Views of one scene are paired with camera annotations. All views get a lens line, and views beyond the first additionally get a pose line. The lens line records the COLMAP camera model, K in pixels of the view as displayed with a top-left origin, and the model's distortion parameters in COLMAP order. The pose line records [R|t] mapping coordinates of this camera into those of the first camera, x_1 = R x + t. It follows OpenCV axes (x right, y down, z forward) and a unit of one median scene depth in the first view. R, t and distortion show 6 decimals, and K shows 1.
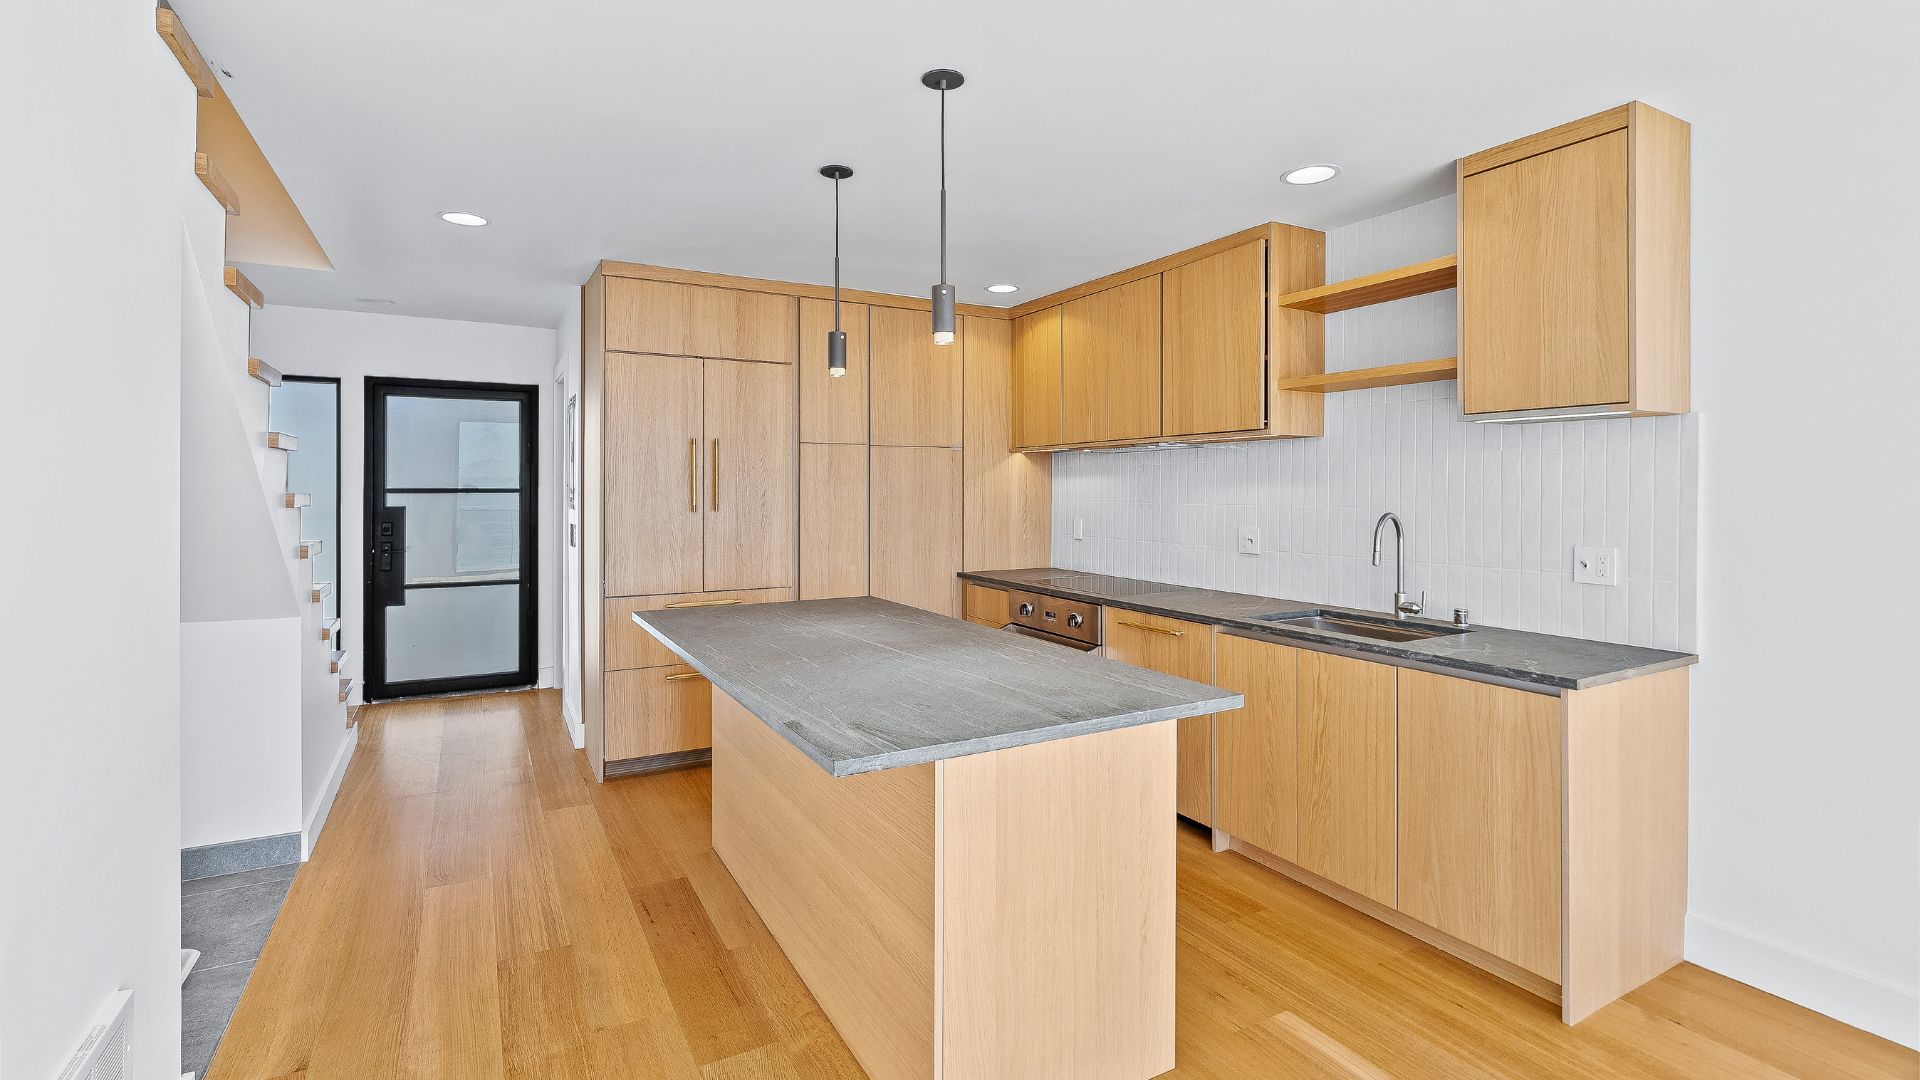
lens RADIAL K [[866.4, 0, 951.2], [0, 866.4, 494.9], [0, 0, 1]] dist [-0.003252, -0.000179]
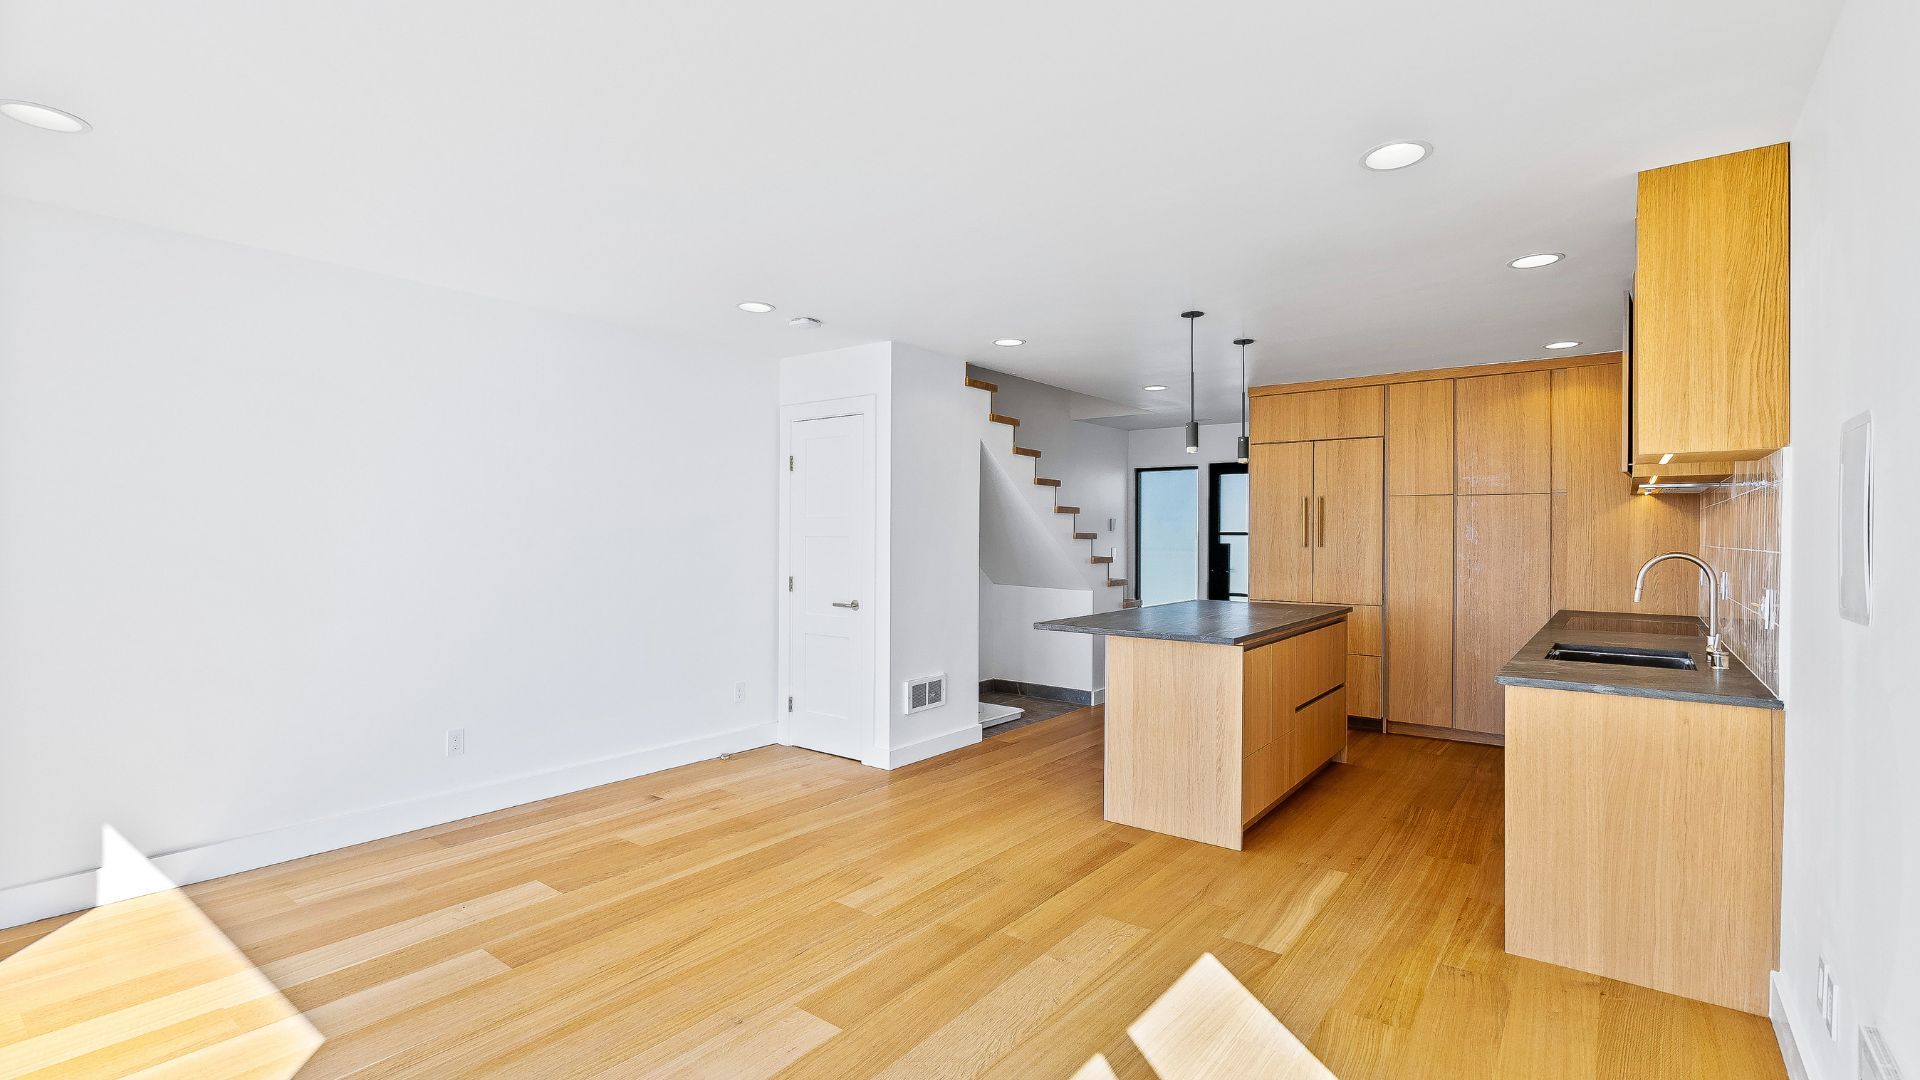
lens RADIAL K [[866.4, 0, 951.2], [0, 866.4, 494.9], [0, 0, 1]] dist [-0.003252, -0.000179]
pose [[0.399830, -0.041254, -0.915661, 0.803989], [-0.009021, 0.998761, -0.048937, 0.008592], [0.916545, 0.027827, 0.398962, -0.134916]]
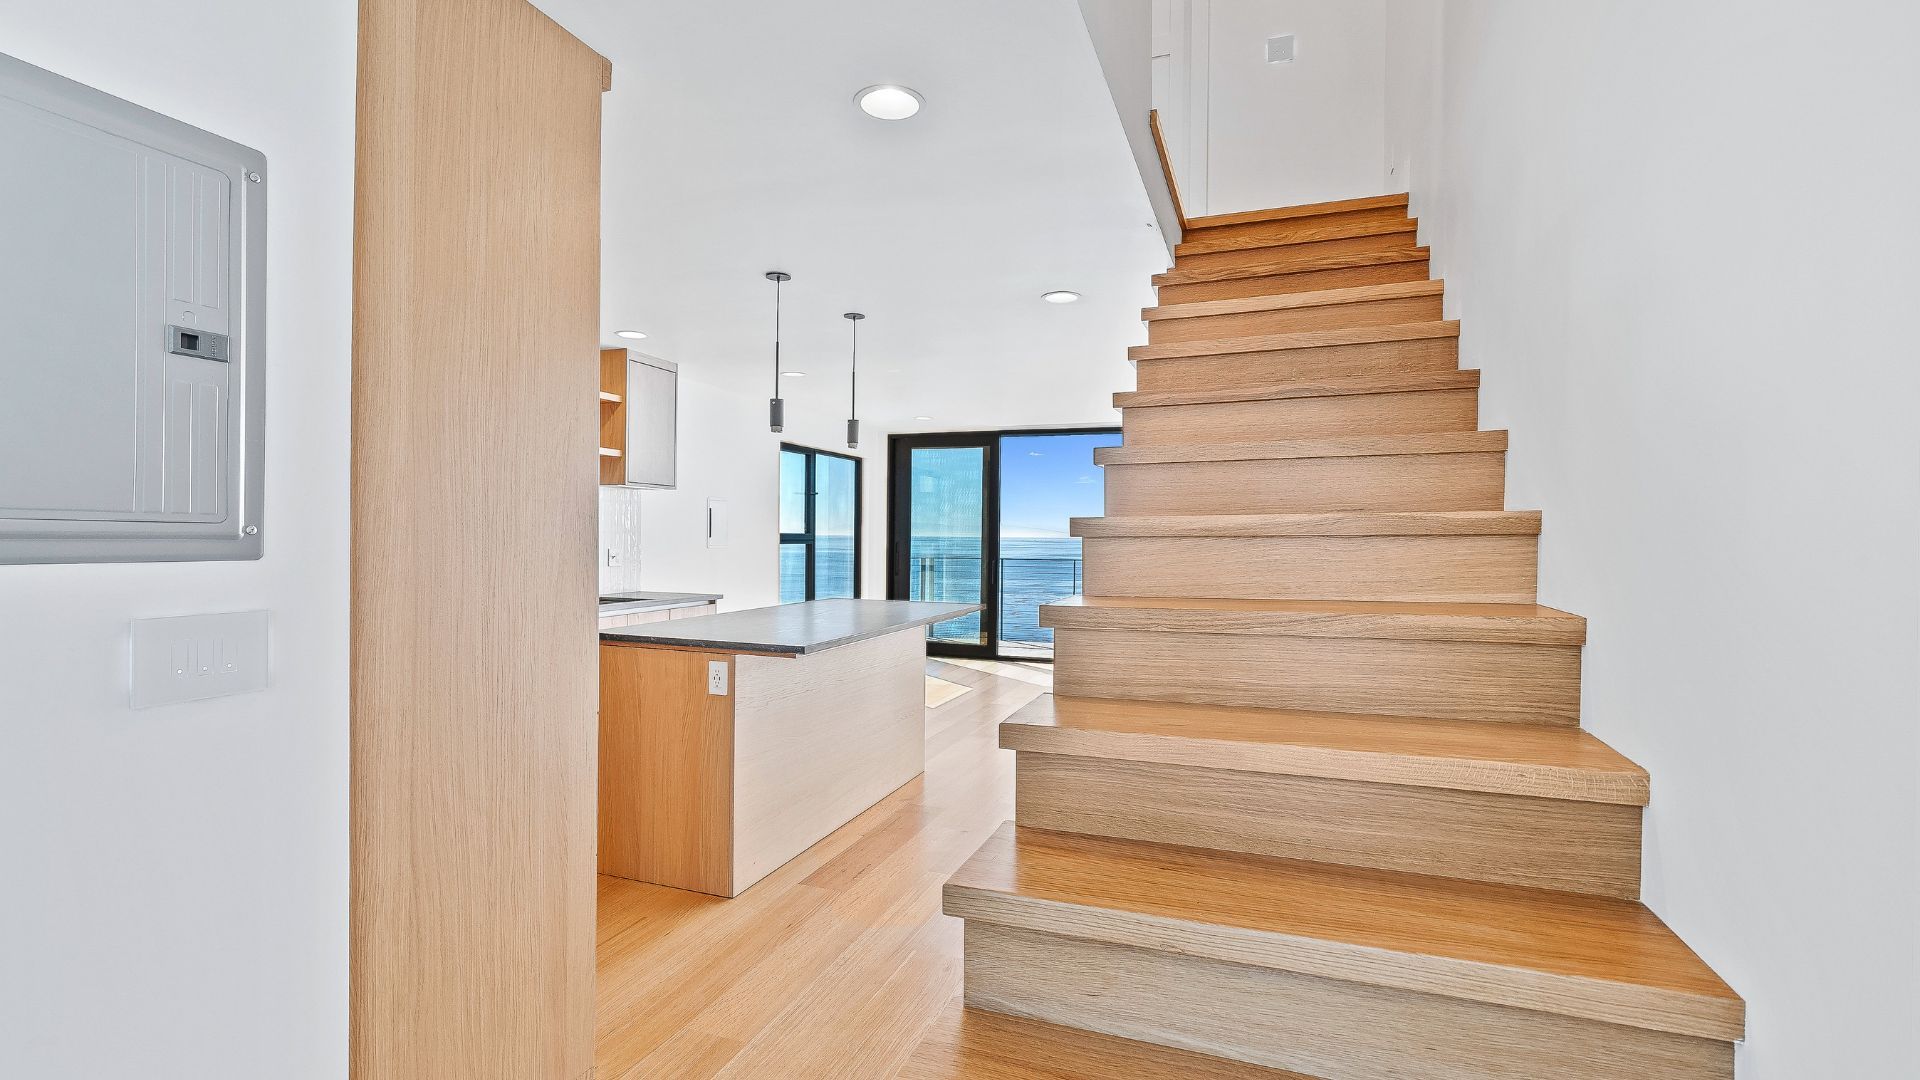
lens RADIAL K [[839.5, 0, 960.0], [0, 839.5, 540.0], [0, 0, 1]] dist [0.001390, 0.000168]
pose [[-0.658228, -0.014830, 0.752672, -0.852458], [-0.010791, 0.999889, 0.010264, 0.005498], [-0.752741, -0.001366, -0.658315, 1.082368]]
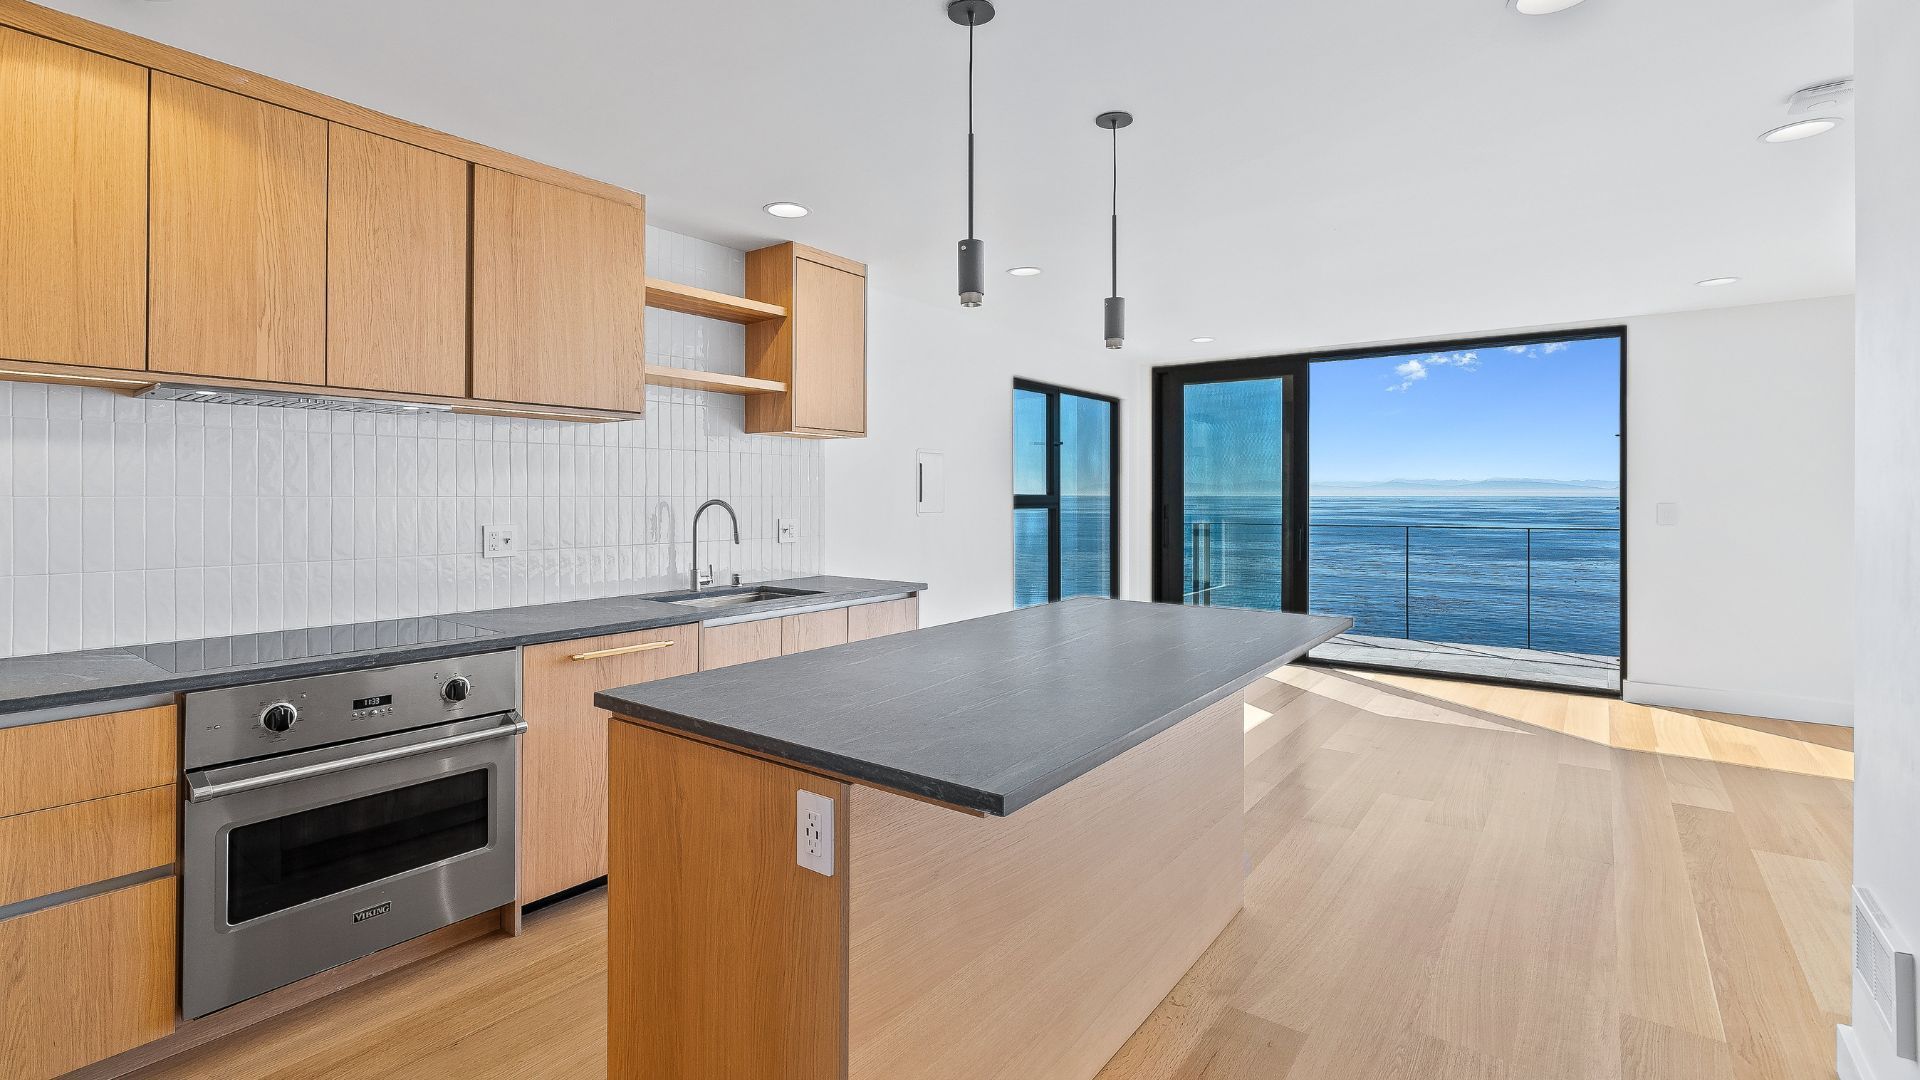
lens RADIAL K [[866.4, 0, 951.2], [0, 866.4, 494.9], [0, 0, 1]] dist [-0.003252, -0.000179]
pose [[-0.403959, -0.002570, 0.914773, -0.508110], [0.002283, 0.999990, 0.003817, 0.007283], [-0.914774, 0.003631, -0.403949, 0.859607]]
